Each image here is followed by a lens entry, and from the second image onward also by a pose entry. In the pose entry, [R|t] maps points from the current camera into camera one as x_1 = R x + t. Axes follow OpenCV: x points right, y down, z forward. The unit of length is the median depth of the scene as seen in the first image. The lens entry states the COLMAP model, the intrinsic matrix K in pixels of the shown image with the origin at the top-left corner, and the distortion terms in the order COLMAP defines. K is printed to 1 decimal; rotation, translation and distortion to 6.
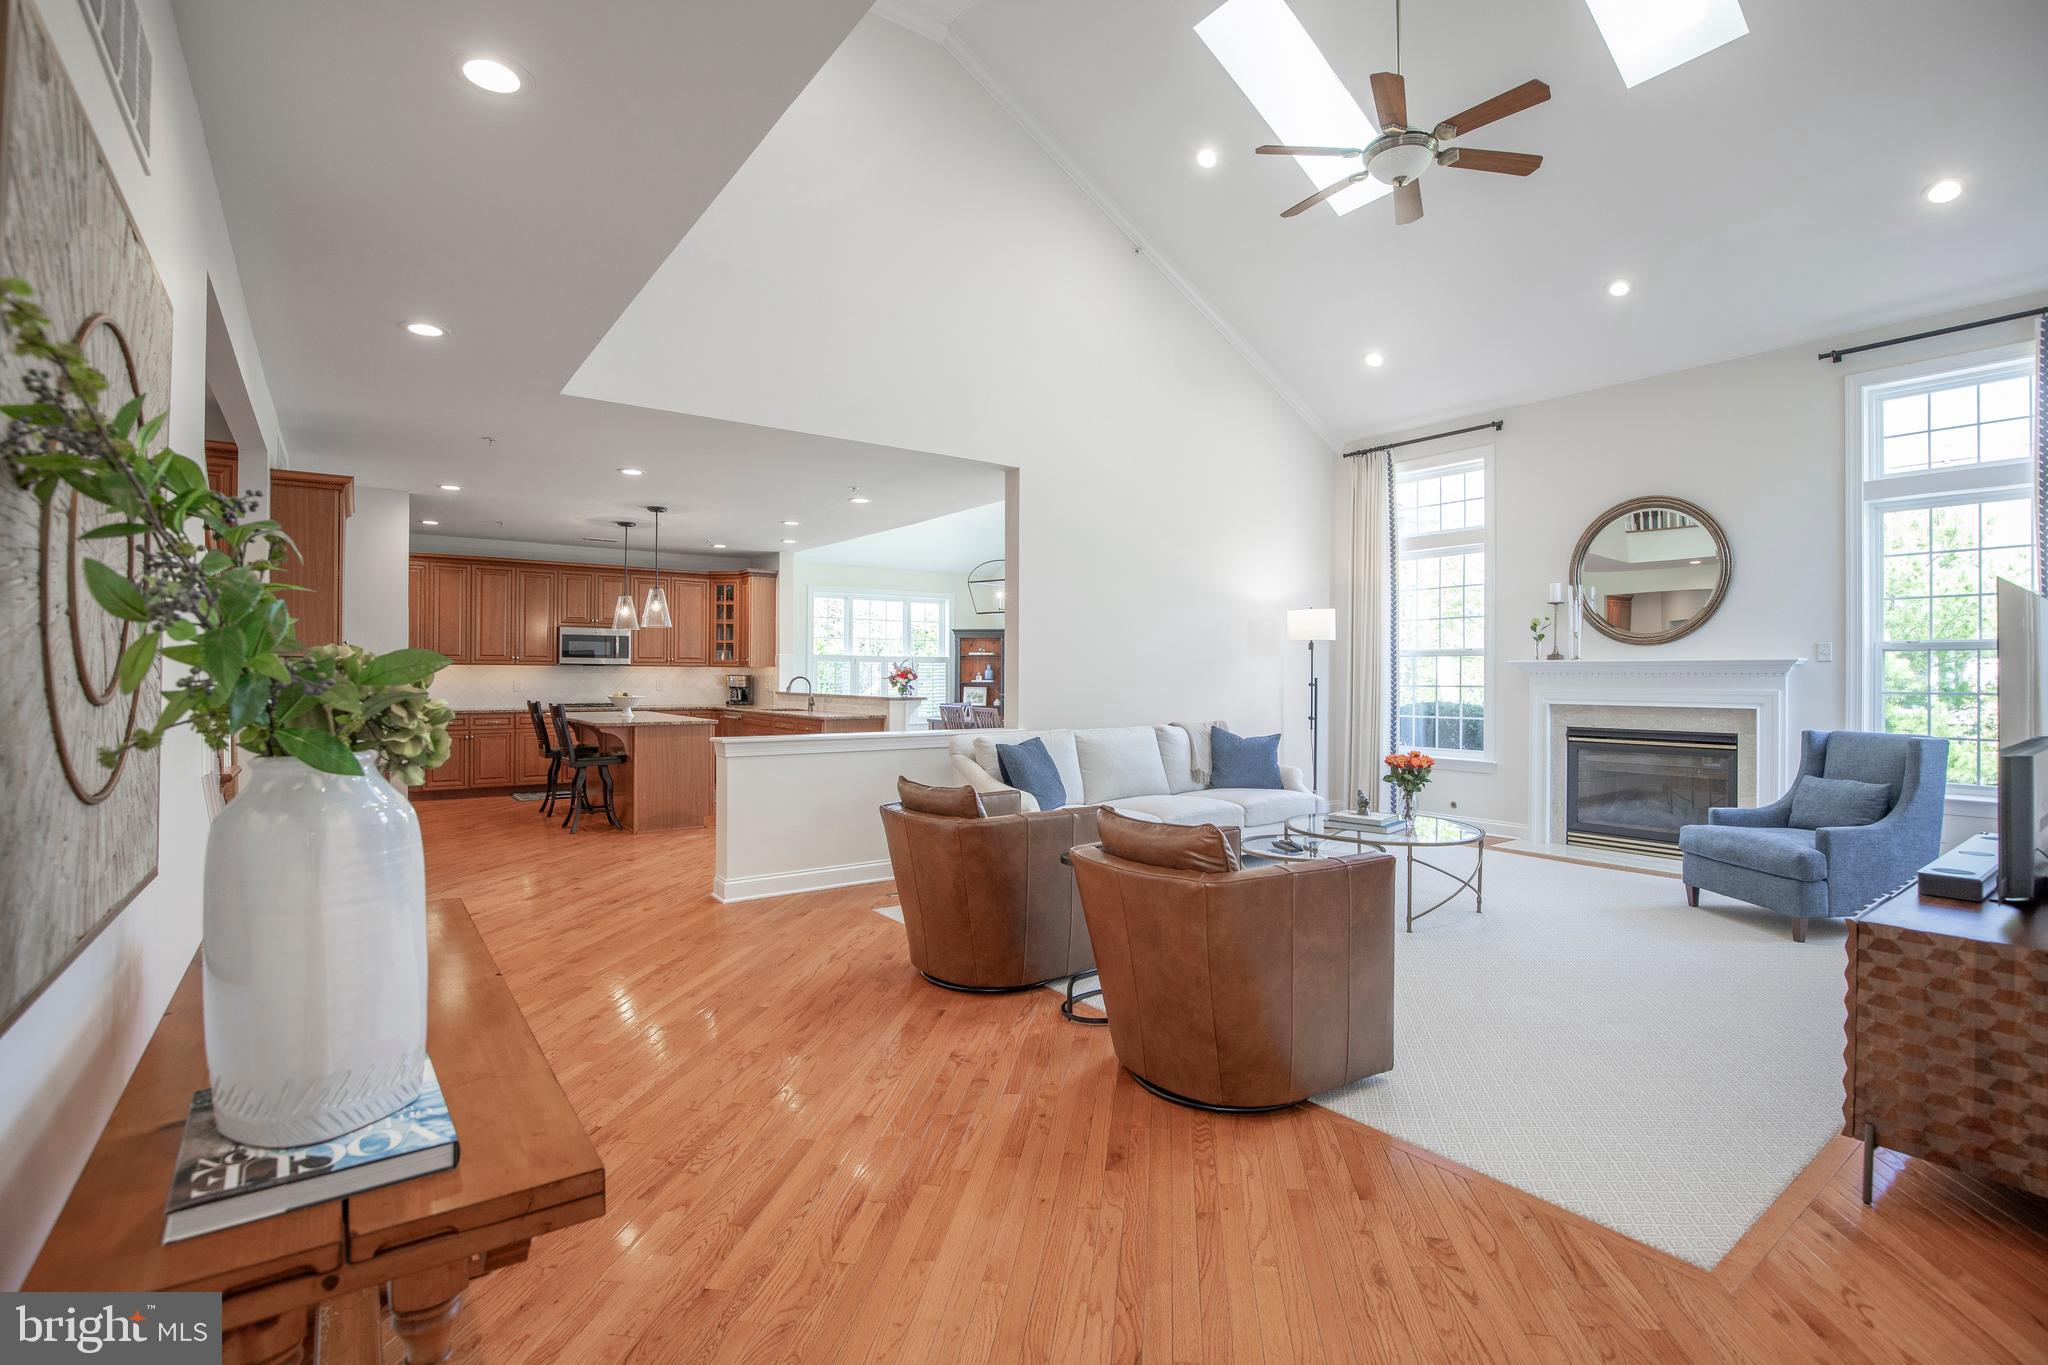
lens RADIAL K [[943.3, 0, 1037.1], [0, 943.3, 673.0], [0, 0, 1]] dist [-0.028855, 0.001905]
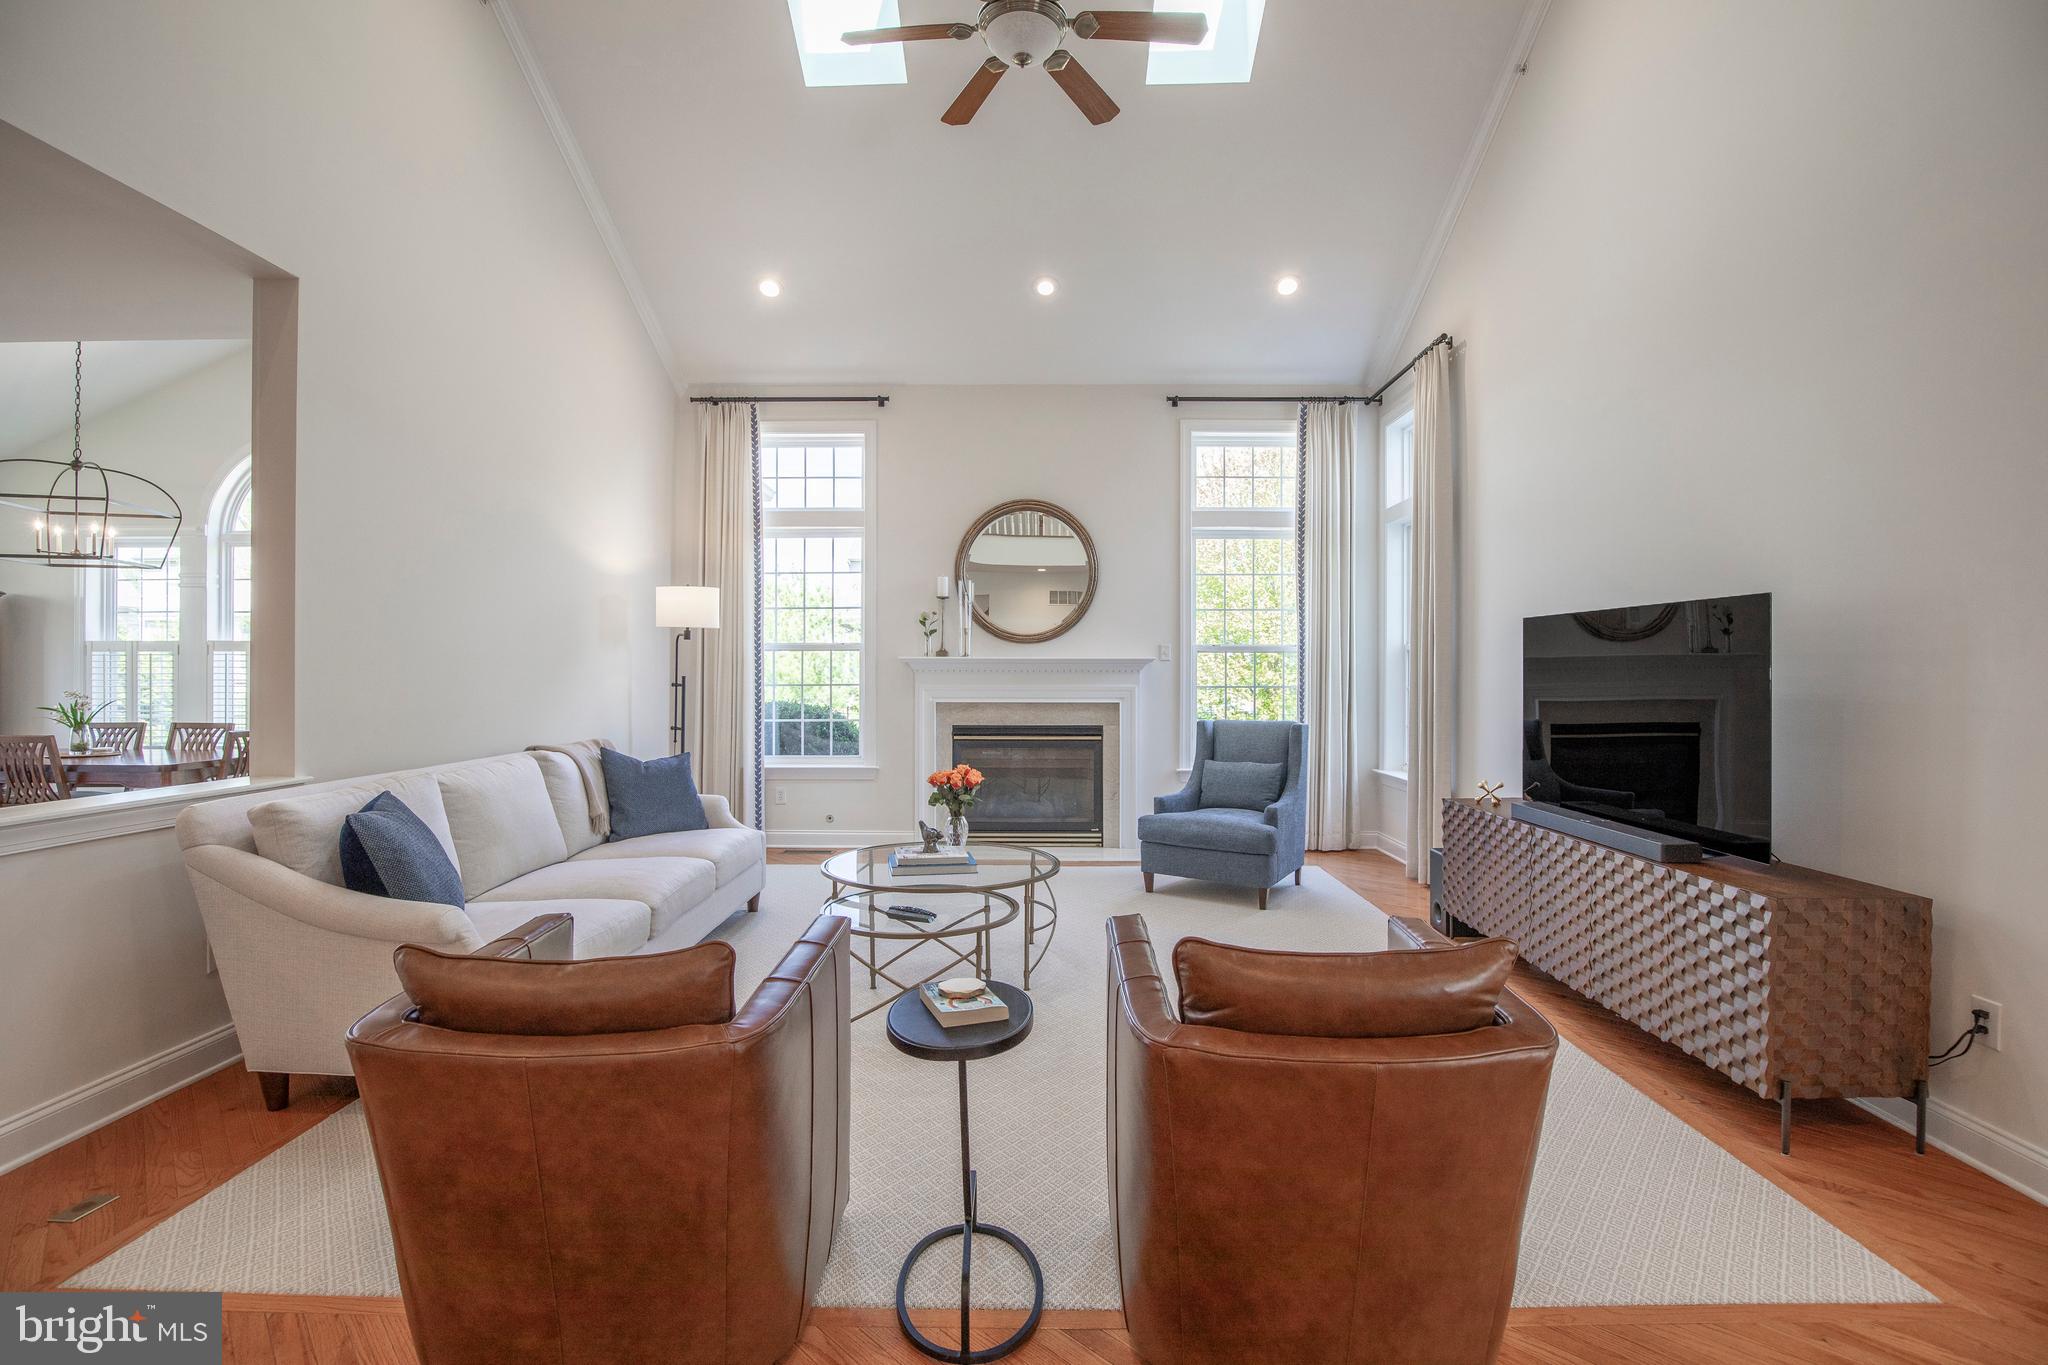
lens RADIAL K [[950.6, 0, 1037.6], [0, 950.6, 676.3], [0, 0, 1]] dist [-0.038131, 0.009467]
pose [[0.604996, -0.004786, 0.796214, -0.144725], [-0.001779, 0.999971, 0.007362, -0.000859], [-0.796226, -0.005870, 0.604971, 0.287135]]
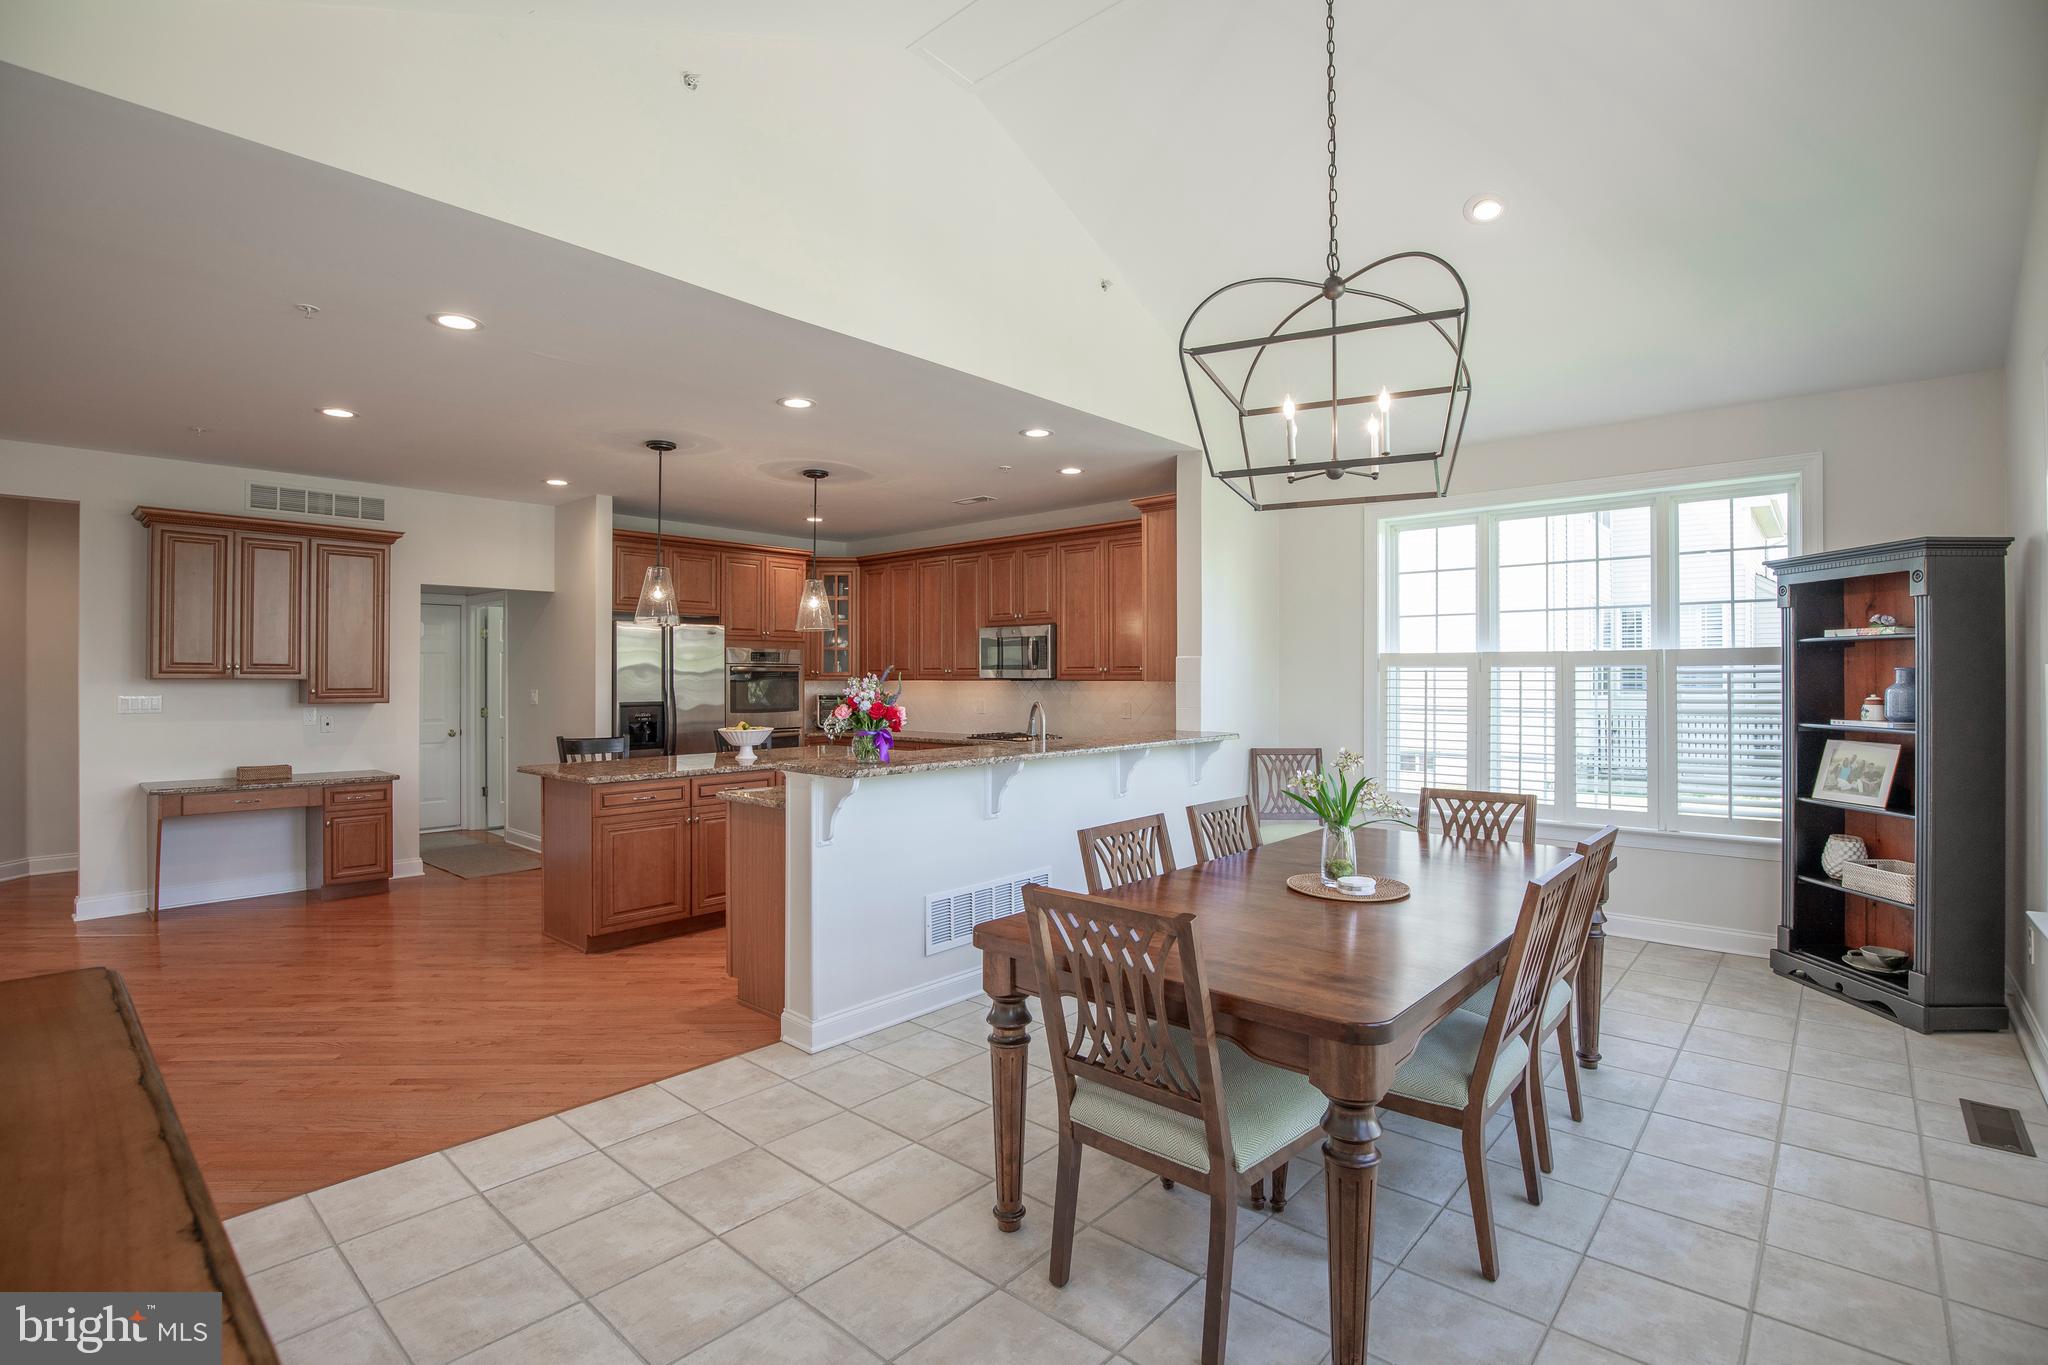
lens RADIAL K [[943.3, 0, 1037.1], [0, 943.3, 673.0], [0, 0, 1]] dist [-0.028855, 0.001905]
pose [[0.208704, -0.009091, -0.977937, 0.282268], [0.003282, 0.999958, -0.008596, -0.009351], [0.977973, -0.001415, 0.208725, 1.106512]]
